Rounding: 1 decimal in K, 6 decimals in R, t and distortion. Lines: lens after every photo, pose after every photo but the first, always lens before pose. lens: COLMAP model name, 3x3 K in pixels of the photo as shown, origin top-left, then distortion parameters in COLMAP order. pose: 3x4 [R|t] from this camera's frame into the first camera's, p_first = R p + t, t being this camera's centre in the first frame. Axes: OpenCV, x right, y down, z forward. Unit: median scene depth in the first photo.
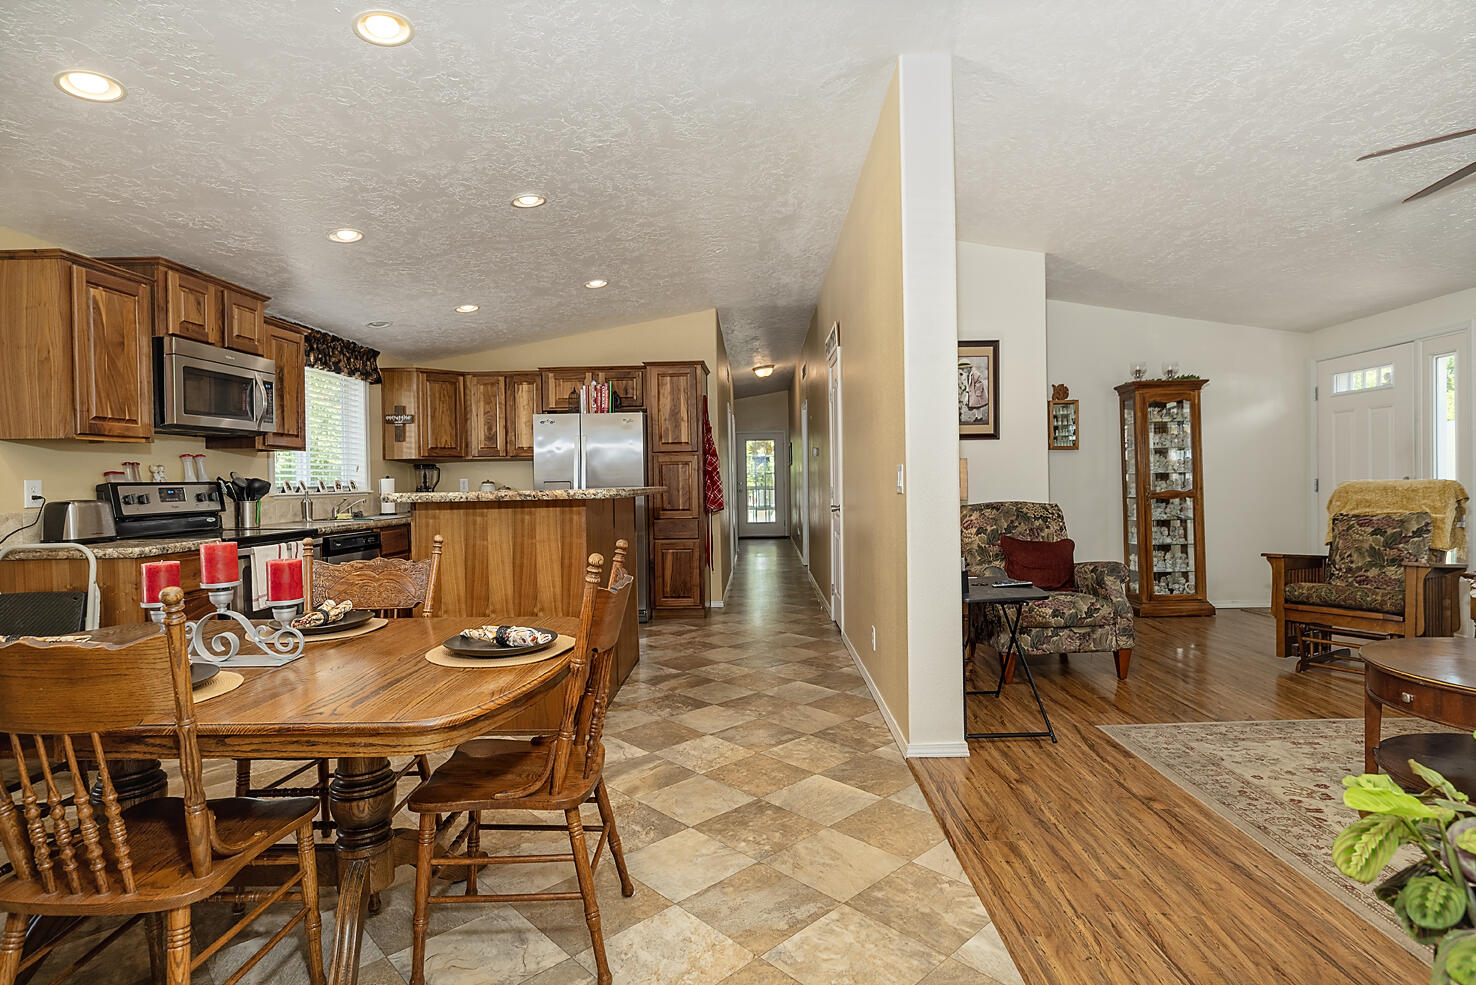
lens RADIAL K [[762.2, 0, 751.2], [0, 762.2, 488.7], [0, 0, 1]] dist [-0.019561, 0.010081]
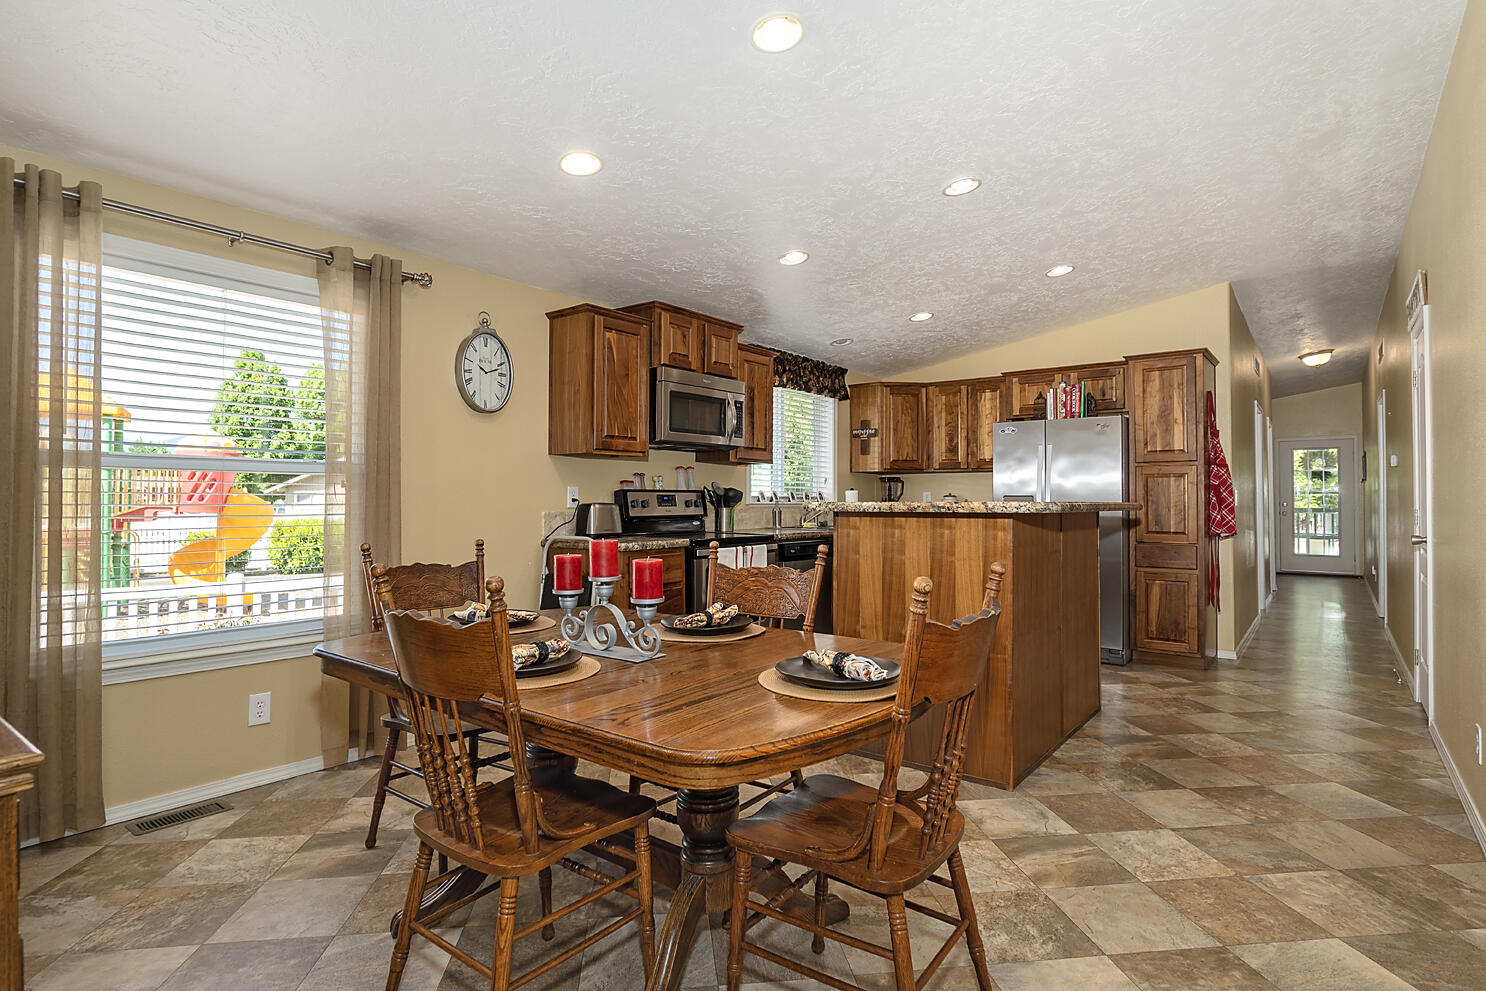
lens RADIAL K [[767.3, 0, 740.4], [0, 767.3, 486.2], [0, 0, 1]] dist [-0.019561, 0.010081]
pose [[0.795926, 0.006950, -0.605354, 0.030768], [-0.022403, 0.999587, -0.017979, 0.002690], [0.604980, 0.027872, 0.795753, 0.064835]]
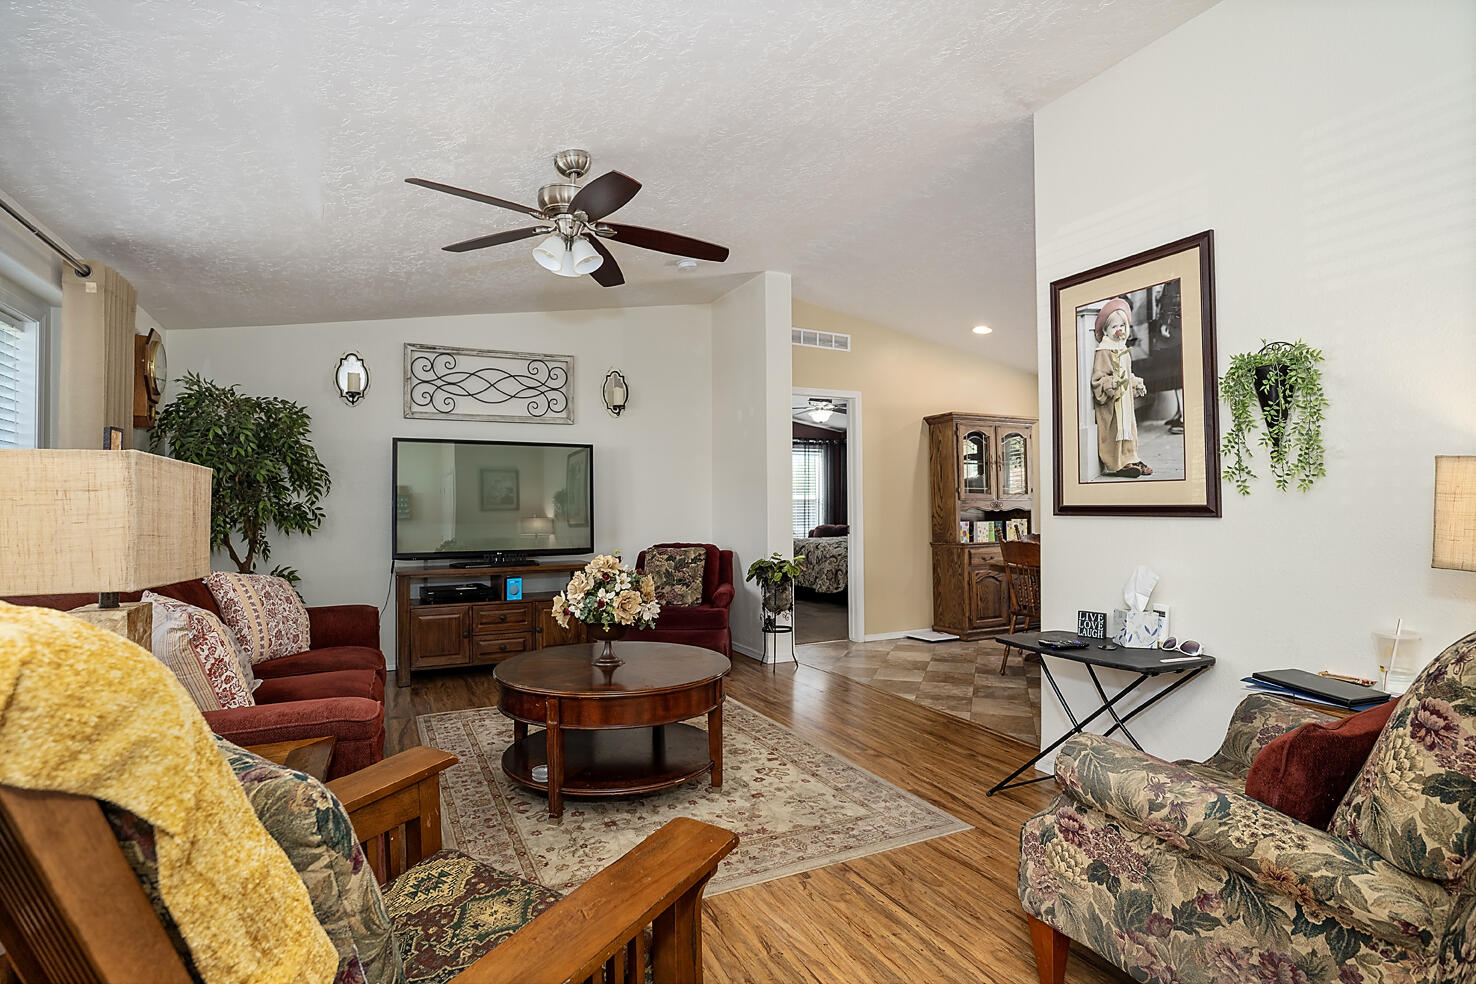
lens RADIAL K [[762.2, 0, 742.0], [0, 762.2, 494.3], [0, 0, 1]] dist [-0.019561, 0.010081]
pose [[-0.892624, 0.016363, -0.450505, 1.357399], [0.015726, 0.999863, 0.005156, -0.053637], [0.450527, -0.002482, -0.892759, 2.124960]]
